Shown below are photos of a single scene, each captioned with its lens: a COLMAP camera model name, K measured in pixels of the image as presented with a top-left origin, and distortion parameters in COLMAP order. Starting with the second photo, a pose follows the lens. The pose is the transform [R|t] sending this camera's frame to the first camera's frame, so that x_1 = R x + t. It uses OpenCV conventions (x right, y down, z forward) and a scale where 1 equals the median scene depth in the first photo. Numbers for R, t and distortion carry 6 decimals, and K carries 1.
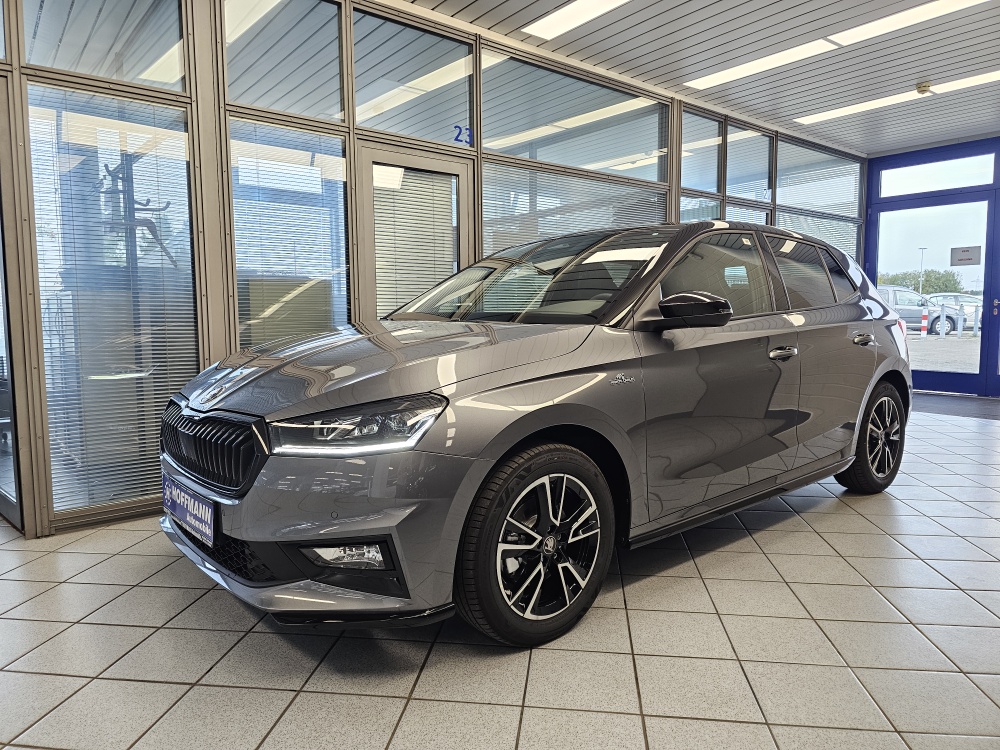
lens RADIAL K [[676.7, 0, 504.3], [0, 676.7, 375.3], [0, 0, 1]] dist [0.052391, -0.053761]
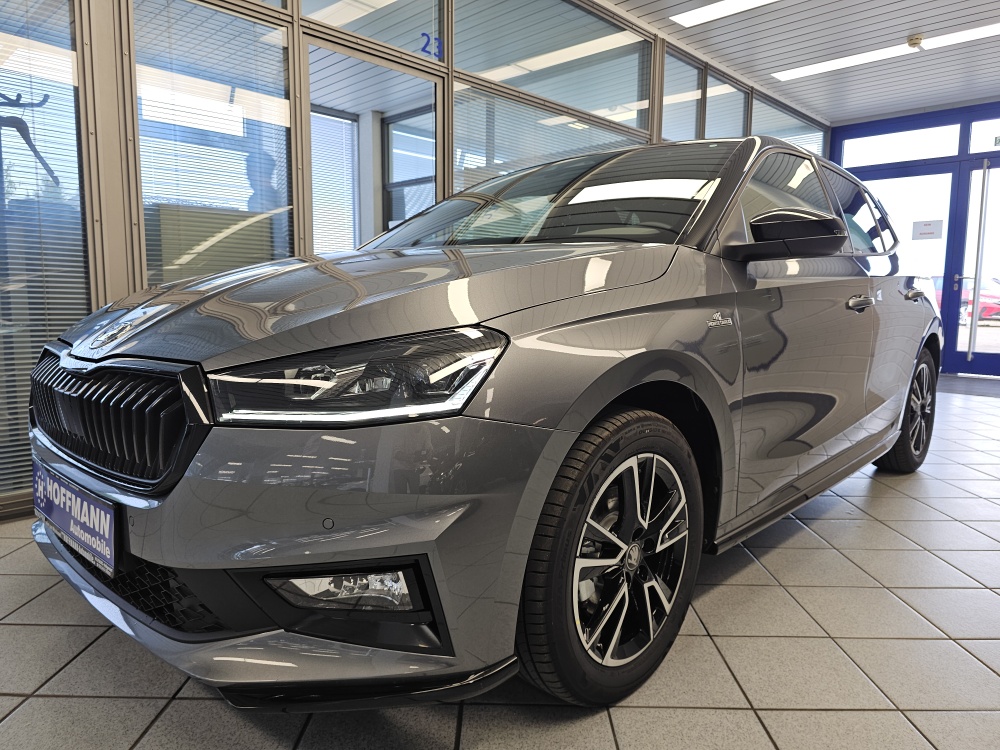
lens RADIAL K [[676.7, 0, 505.8], [0, 676.7, 377.7], [0, 0, 1]] dist [0.052391, -0.053761]
pose [[0.992782, 0.003006, 0.119896, -0.135182], [-0.006192, 0.999637, 0.026208, 0.048630], [-0.119774, -0.026761, 0.992440, 0.314643]]
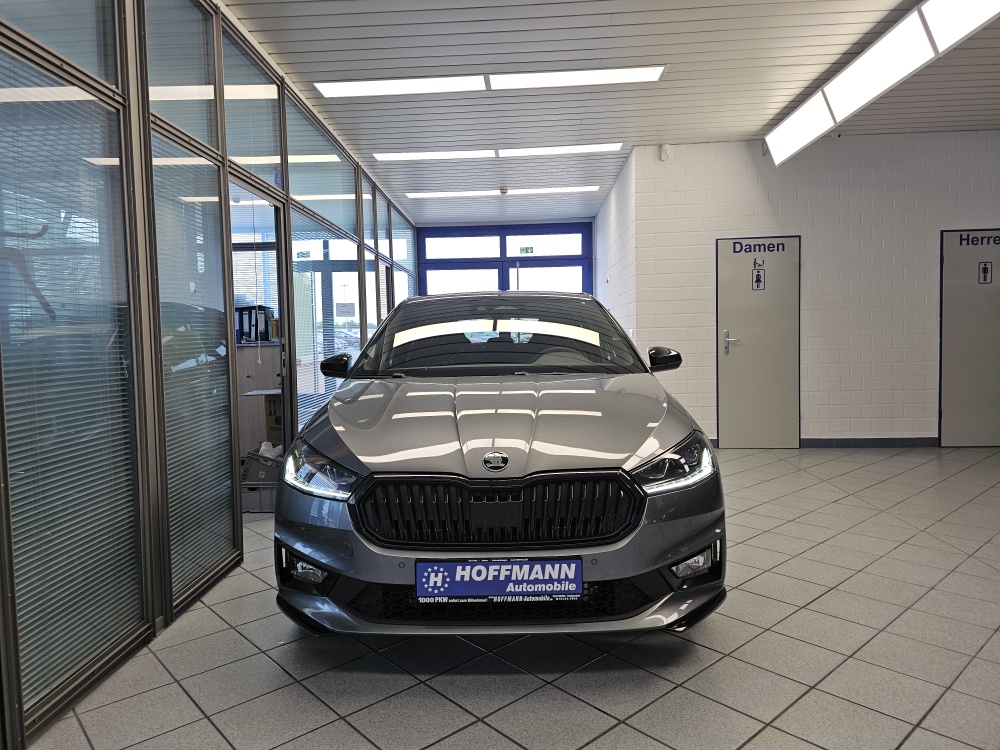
lens RADIAL K [[676.7, 0, 490.4], [0, 676.7, 375.0], [0, 0, 1]] dist [0.052391, -0.053761]
pose [[0.661471, -0.047217, 0.748483, -1.152122], [0.079214, 0.996832, -0.007121, -0.093729], [-0.745776, 0.064000, 0.663115, 0.322856]]
